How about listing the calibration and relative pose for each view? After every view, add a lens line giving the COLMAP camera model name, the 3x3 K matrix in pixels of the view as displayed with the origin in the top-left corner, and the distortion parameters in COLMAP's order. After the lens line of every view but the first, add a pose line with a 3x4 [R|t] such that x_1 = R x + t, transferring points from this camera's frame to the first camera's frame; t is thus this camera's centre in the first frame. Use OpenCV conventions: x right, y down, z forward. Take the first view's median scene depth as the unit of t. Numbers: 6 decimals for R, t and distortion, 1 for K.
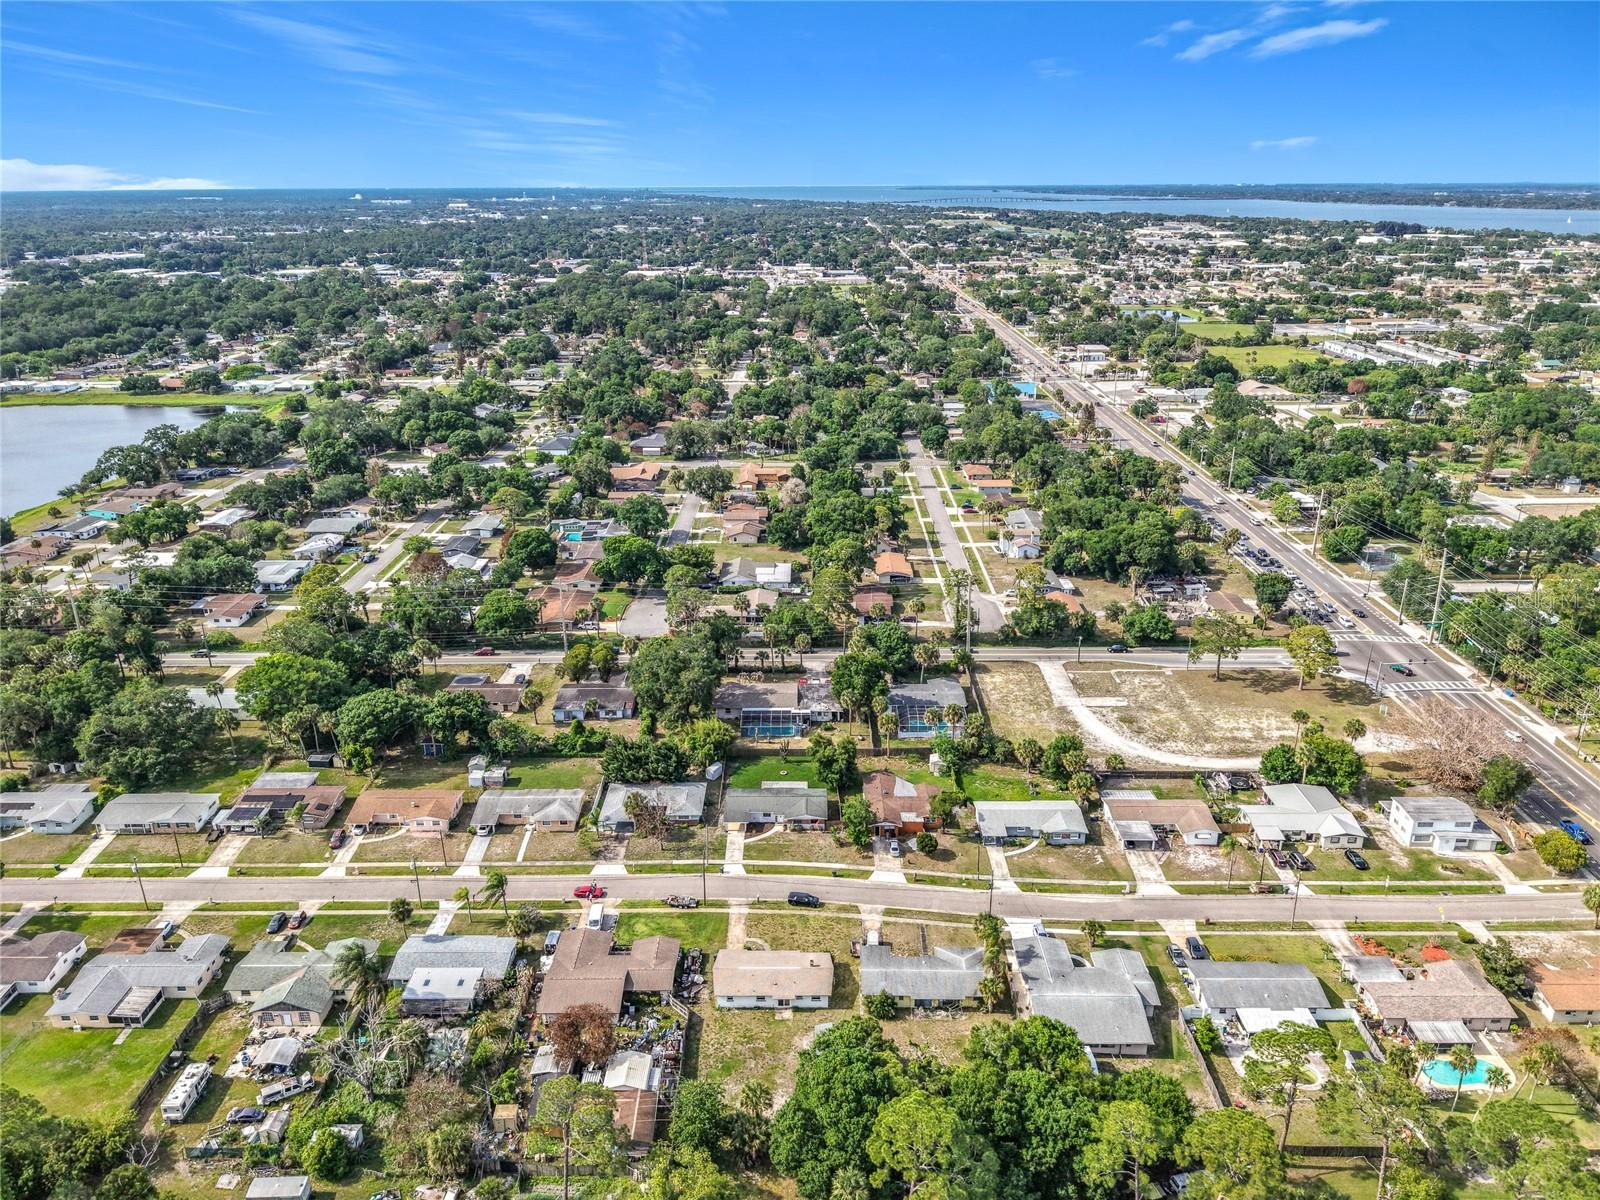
lens RADIAL K [[1108.0, 0, 791.0], [0, 1108.0, 626.2], [0, 0, 1]] dist [0.041613, -0.060106]
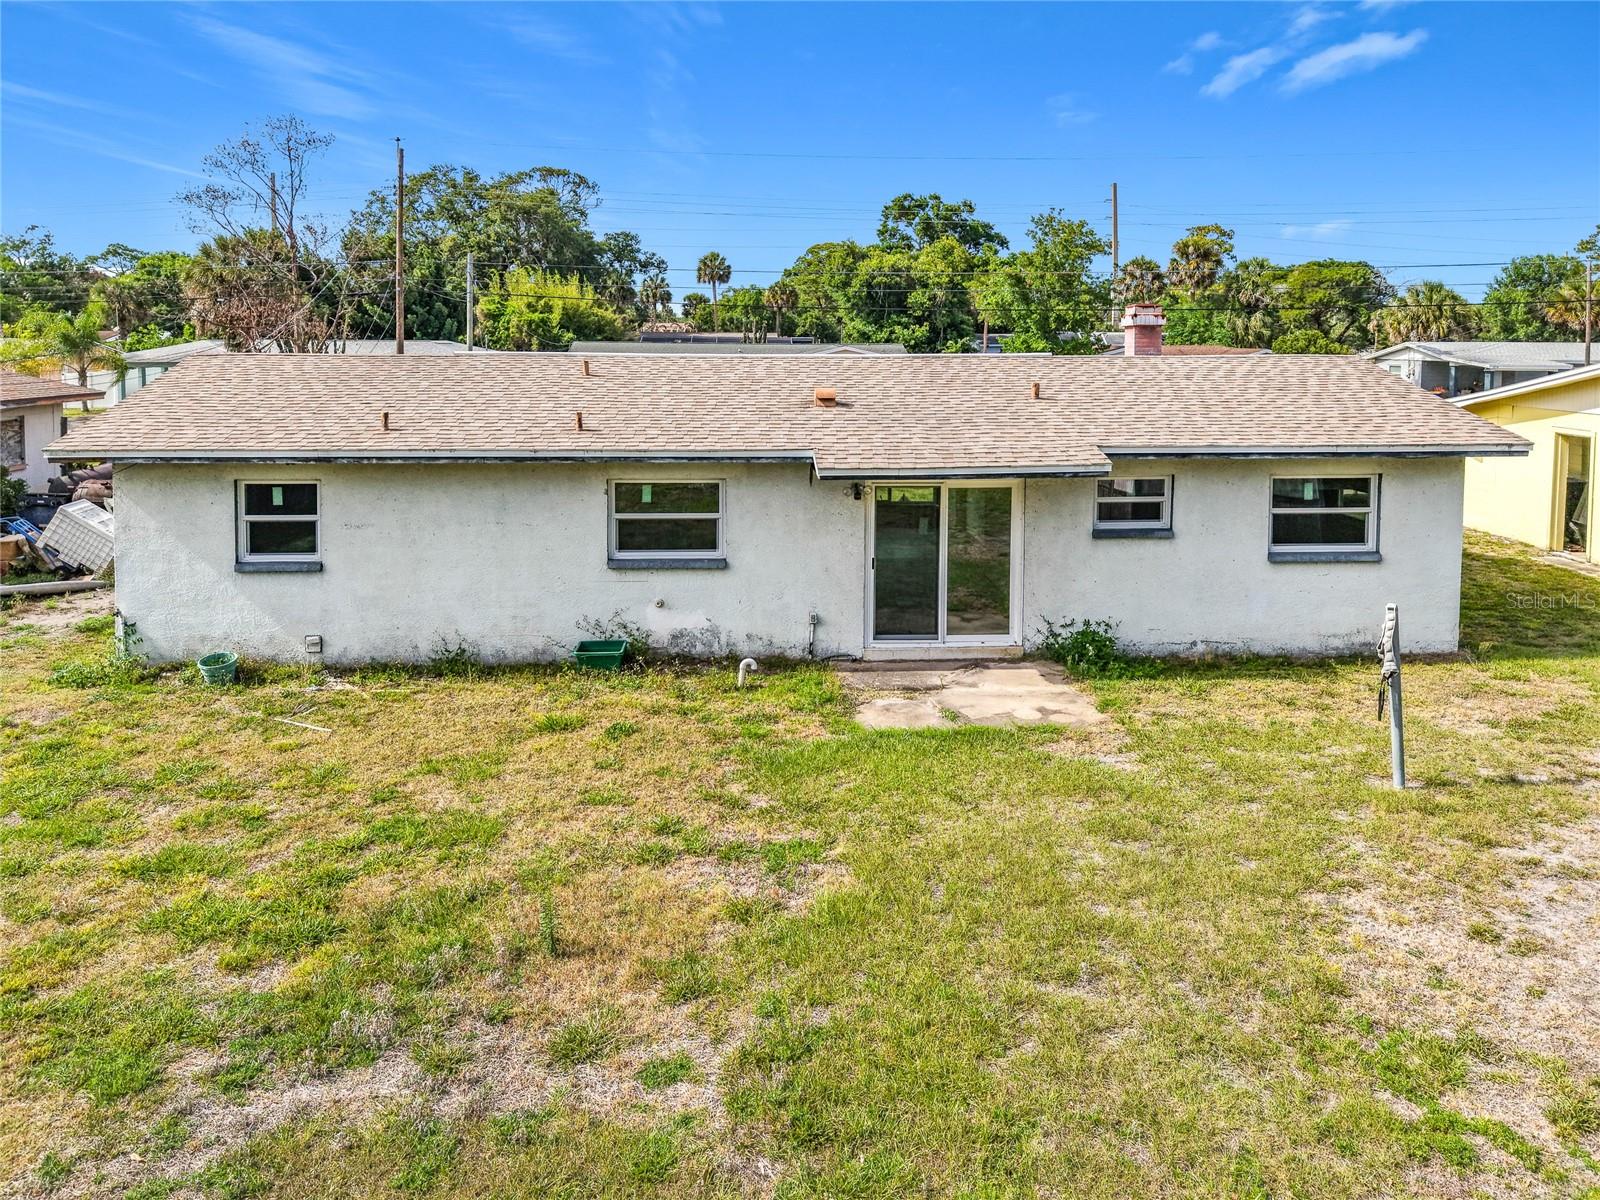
lens RADIAL K [[1136.4, 0, 802.0], [0, 1136.4, 412.1], [0, 0, 1]] dist [0.029760, -0.030327]
pose [[0.997660, 0.010296, 0.067591, -0.017723], [0.010796, 0.952471, -0.304439, 0.274638], [-0.067513, 0.304456, 0.950131, 0.715627]]
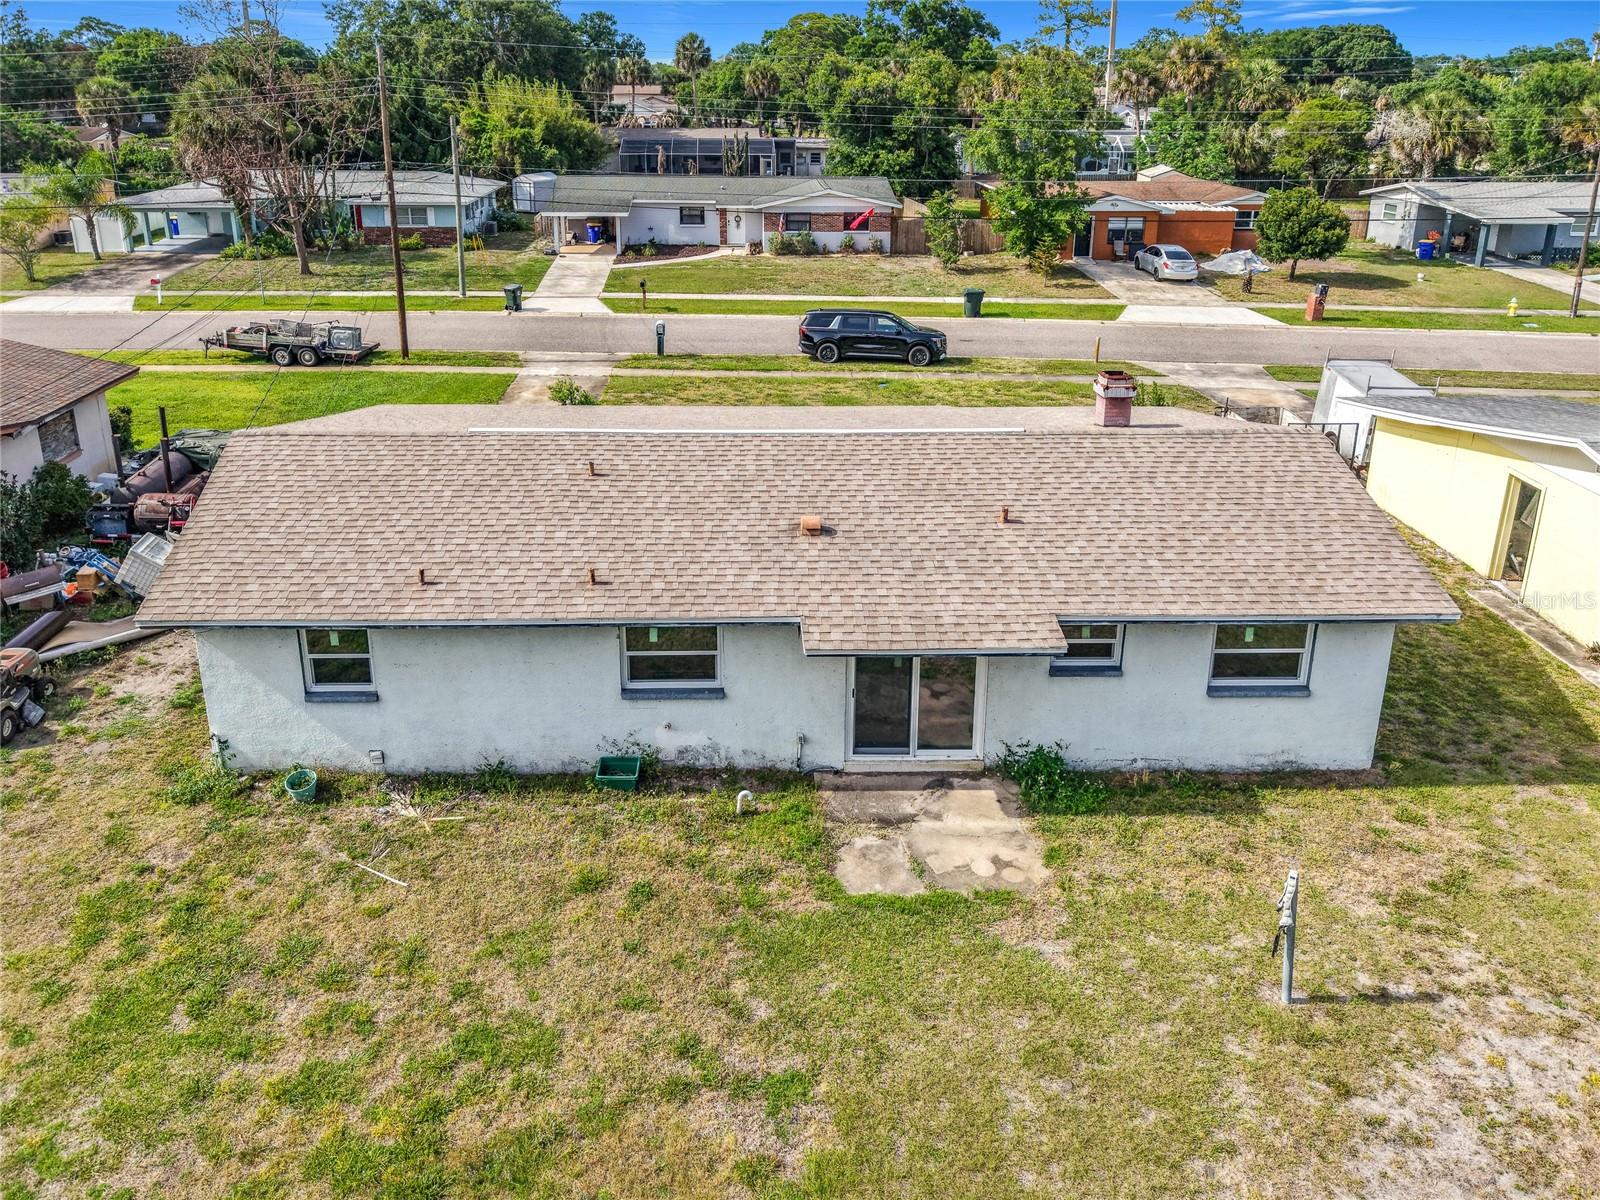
lens RADIAL K [[1134.4, 0, 733.6], [0, 1134.4, 385.2], [0, 0, 1]] dist [0.024546, -0.016386]
pose [[0.999583, 0.006263, 0.028171, -0.019269], [-0.003136, 0.993958, -0.109716, 0.250919], [-0.028688, 0.109582, 0.993564, 0.703963]]
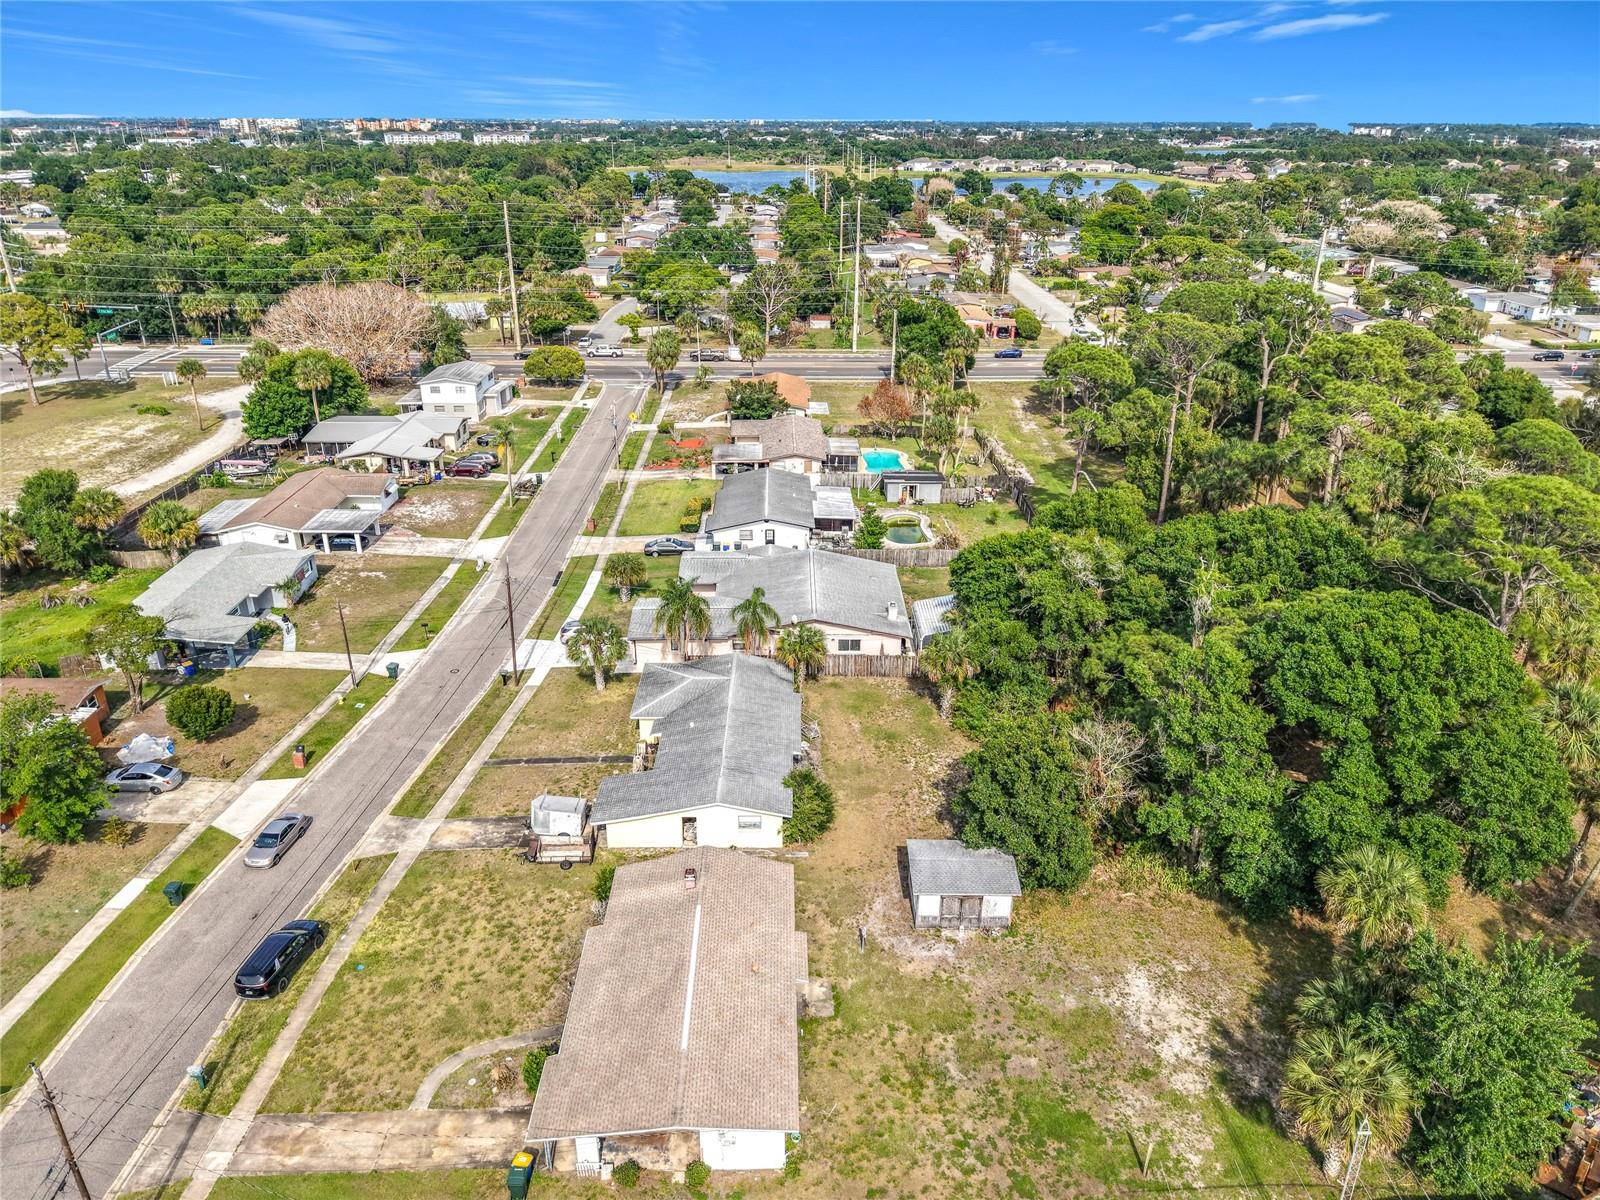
lens RADIAL K [[1098.5, 0, 800.0], [0, 1098.5, 600.0], [0, 0, 1]] dist [0.033422, -0.029373]
pose [[-0.031413, -0.390403, 0.920108, -0.209720], [0.359209, 0.854649, 0.374892, 0.090457], [-0.932728, 0.342288, 0.113390, 0.716789]]
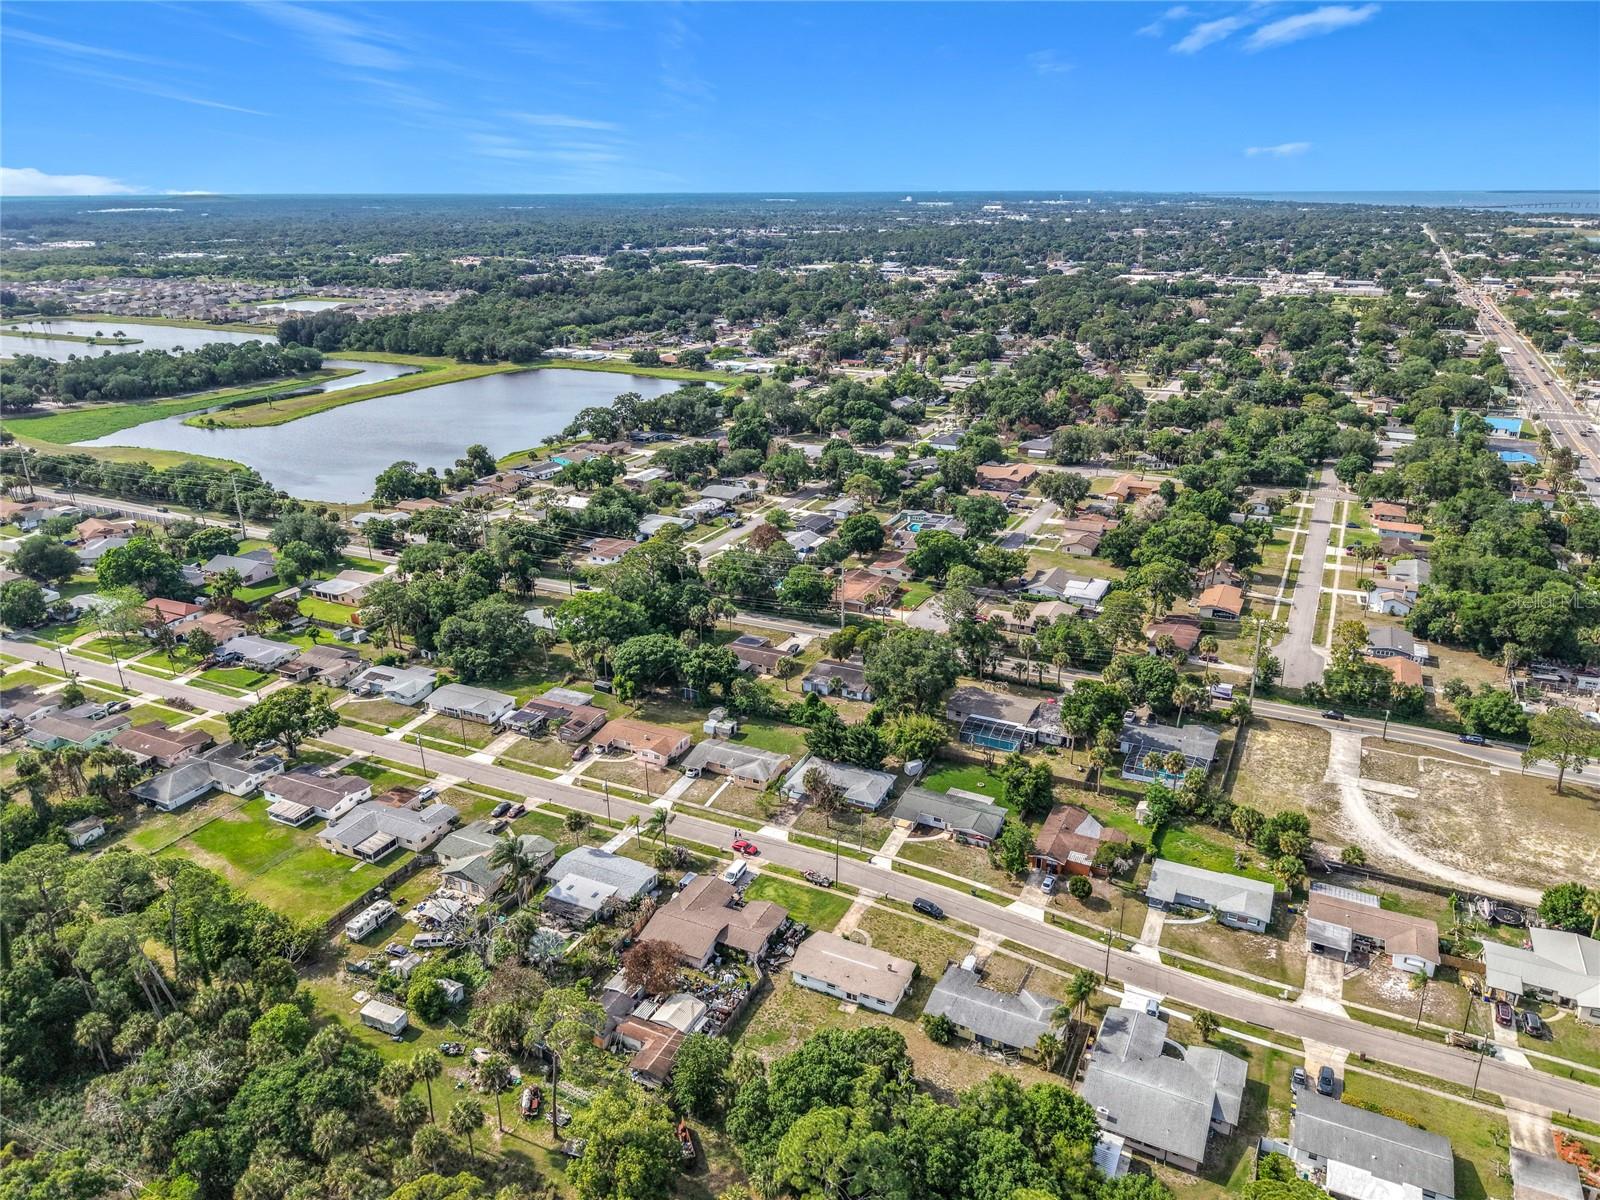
lens RADIAL K [[1080.7, 0, 799.1], [0, 1080.7, 623.0], [0, 0, 1]] dist [0.038008, -0.050412]
pose [[0.903338, 0.159779, -0.398060, 0.227055], [-0.158245, 0.986708, 0.036946, -0.021609], [0.398672, 0.029617, 0.916615, 0.048260]]
